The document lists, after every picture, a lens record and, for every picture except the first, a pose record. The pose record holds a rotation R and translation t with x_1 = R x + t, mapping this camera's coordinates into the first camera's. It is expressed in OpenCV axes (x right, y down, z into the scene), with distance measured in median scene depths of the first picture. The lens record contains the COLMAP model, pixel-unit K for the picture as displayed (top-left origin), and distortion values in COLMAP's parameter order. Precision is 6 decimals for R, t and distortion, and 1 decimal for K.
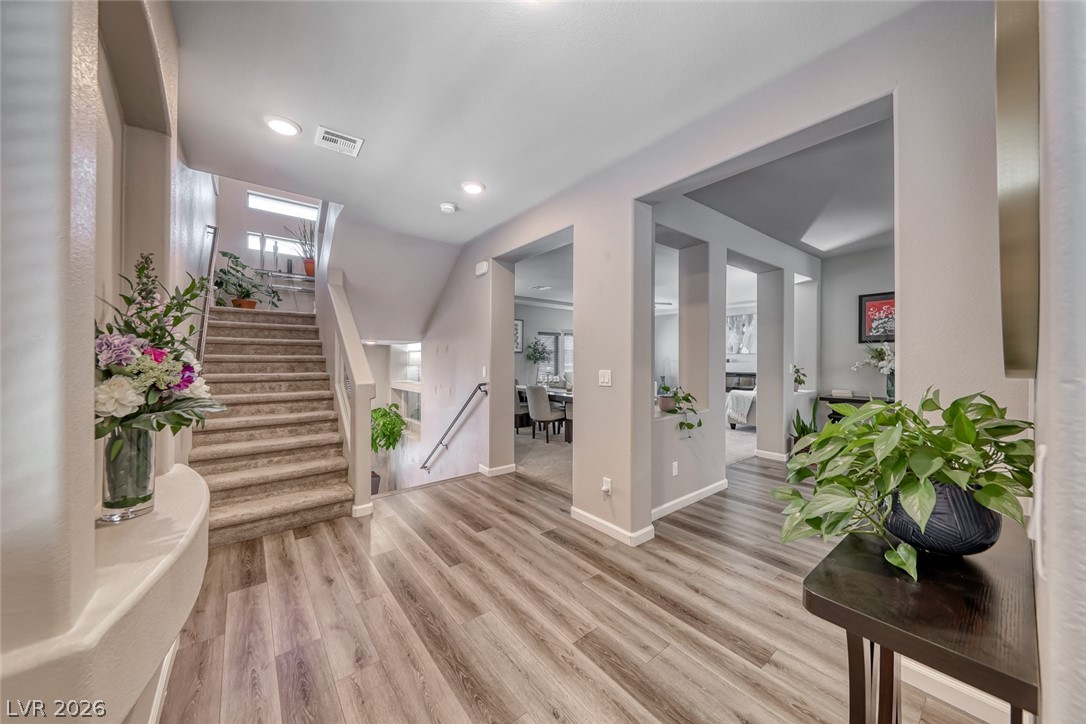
lens RADIAL K [[373.2, 0, 543.5], [0, 373.2, 355.9], [0, 0, 1]] dist [0.002173, -0.001292]
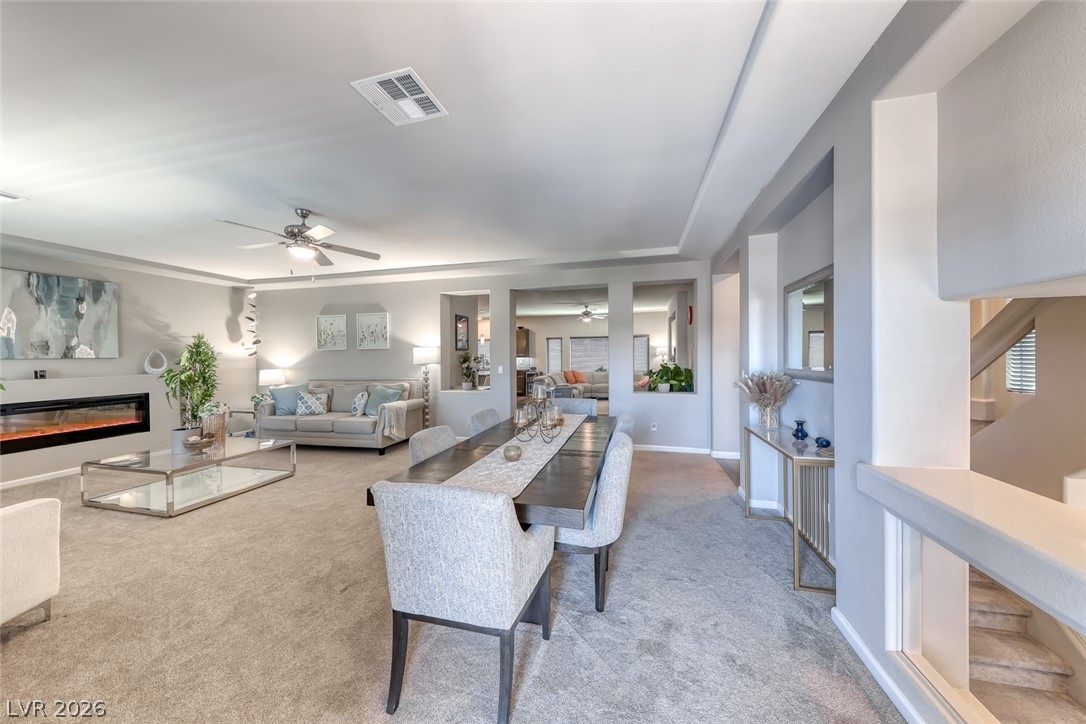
lens RADIAL K [[373.2, 0, 541.7], [0, 373.2, 354.4], [0, 0, 1]] dist [0.002173, -0.001292]
pose [[-0.606128, 0.012875, 0.795263, -0.750773], [0.009199, 0.999916, -0.009176, -0.005178], [-0.795314, 0.001754, -0.606195, 2.941754]]
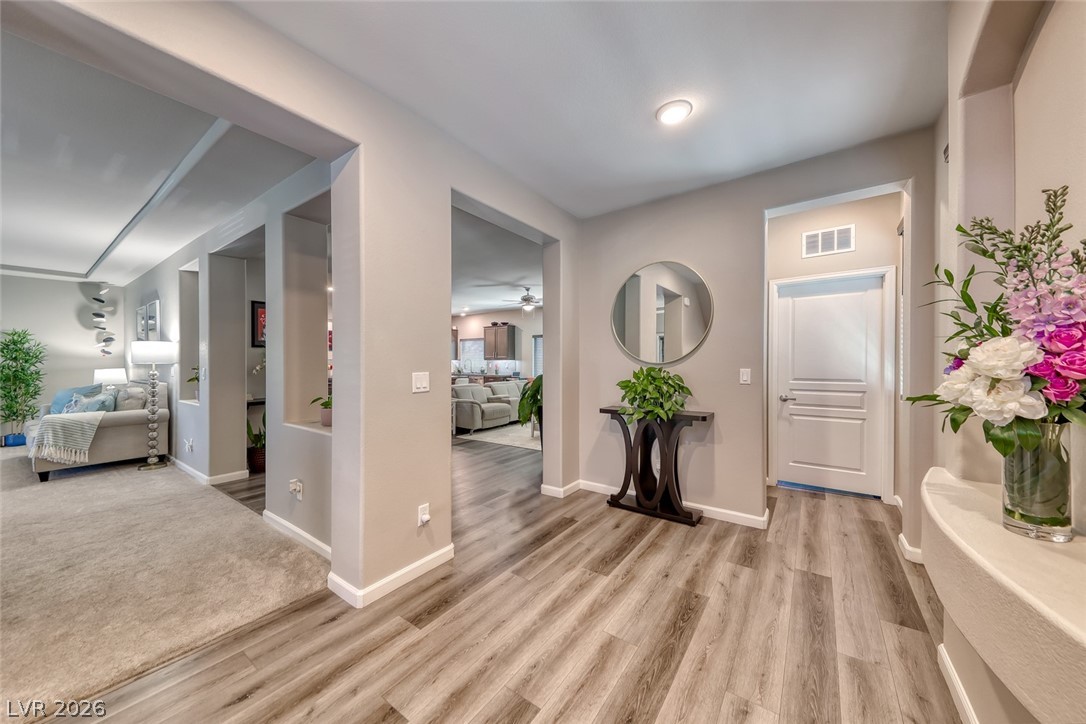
lens RADIAL K [[373.2, 0, 541.6], [0, 373.2, 368.6], [0, 0, 1]] dist [0.002173, -0.001292]
pose [[-0.271563, -0.014472, 0.962312, -0.671409], [-0.000128, 0.999887, 0.015001, 0.017304], [-0.962421, 0.003950, -0.271535, 0.958836]]
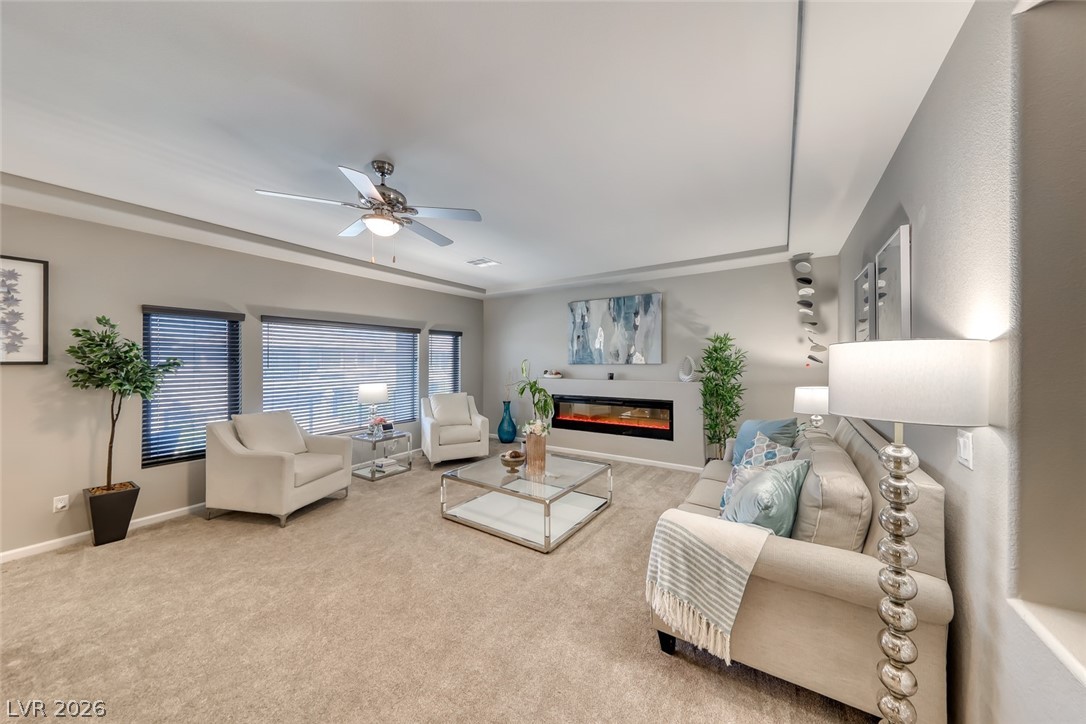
lens RADIAL K [[373.2, 0, 527.1], [0, 373.2, 349.8], [0, 0, 1]] dist [0.002173, -0.001292]
pose [[0.958606, 0.010455, 0.284545, 0.785850], [-0.004027, 0.999724, -0.023166, -0.050138], [-0.284709, 0.021061, 0.958383, 1.831152]]
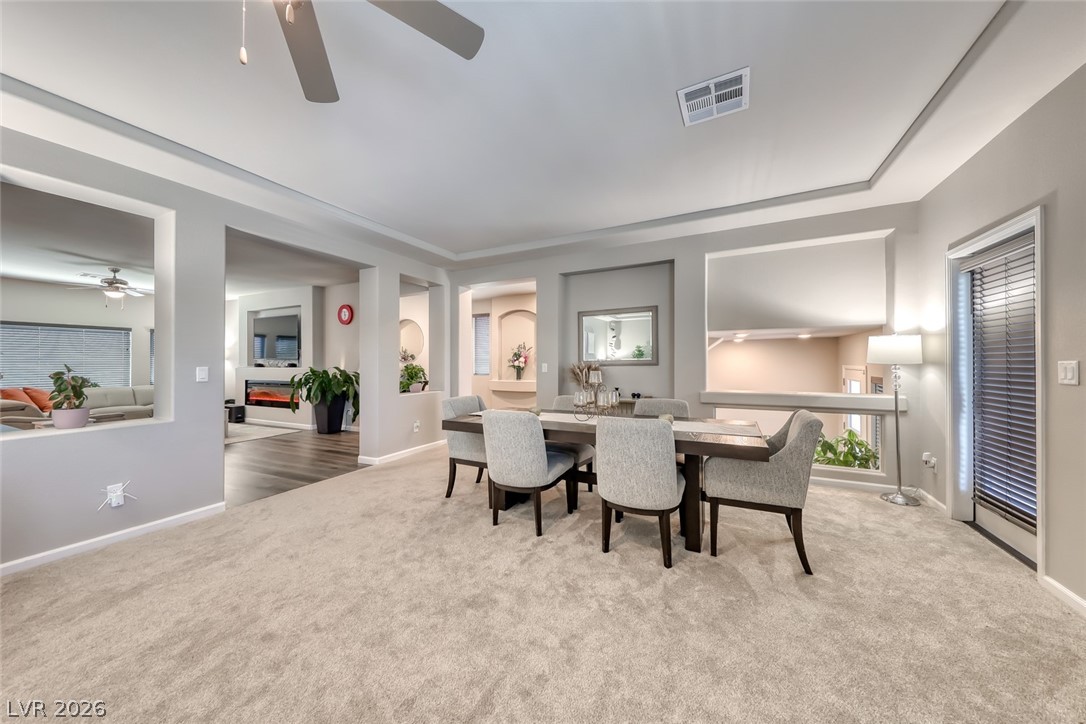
lens RADIAL K [[373.2, 0, 544.5], [0, 373.2, 357.0], [0, 0, 1]] dist [0.002173, -0.001292]
pose [[-0.904199, 0.003932, -0.427093, 0.643697], [0.012405, 0.999778, -0.017058, 0.040707], [0.426931, -0.020722, -0.904047, 3.257374]]
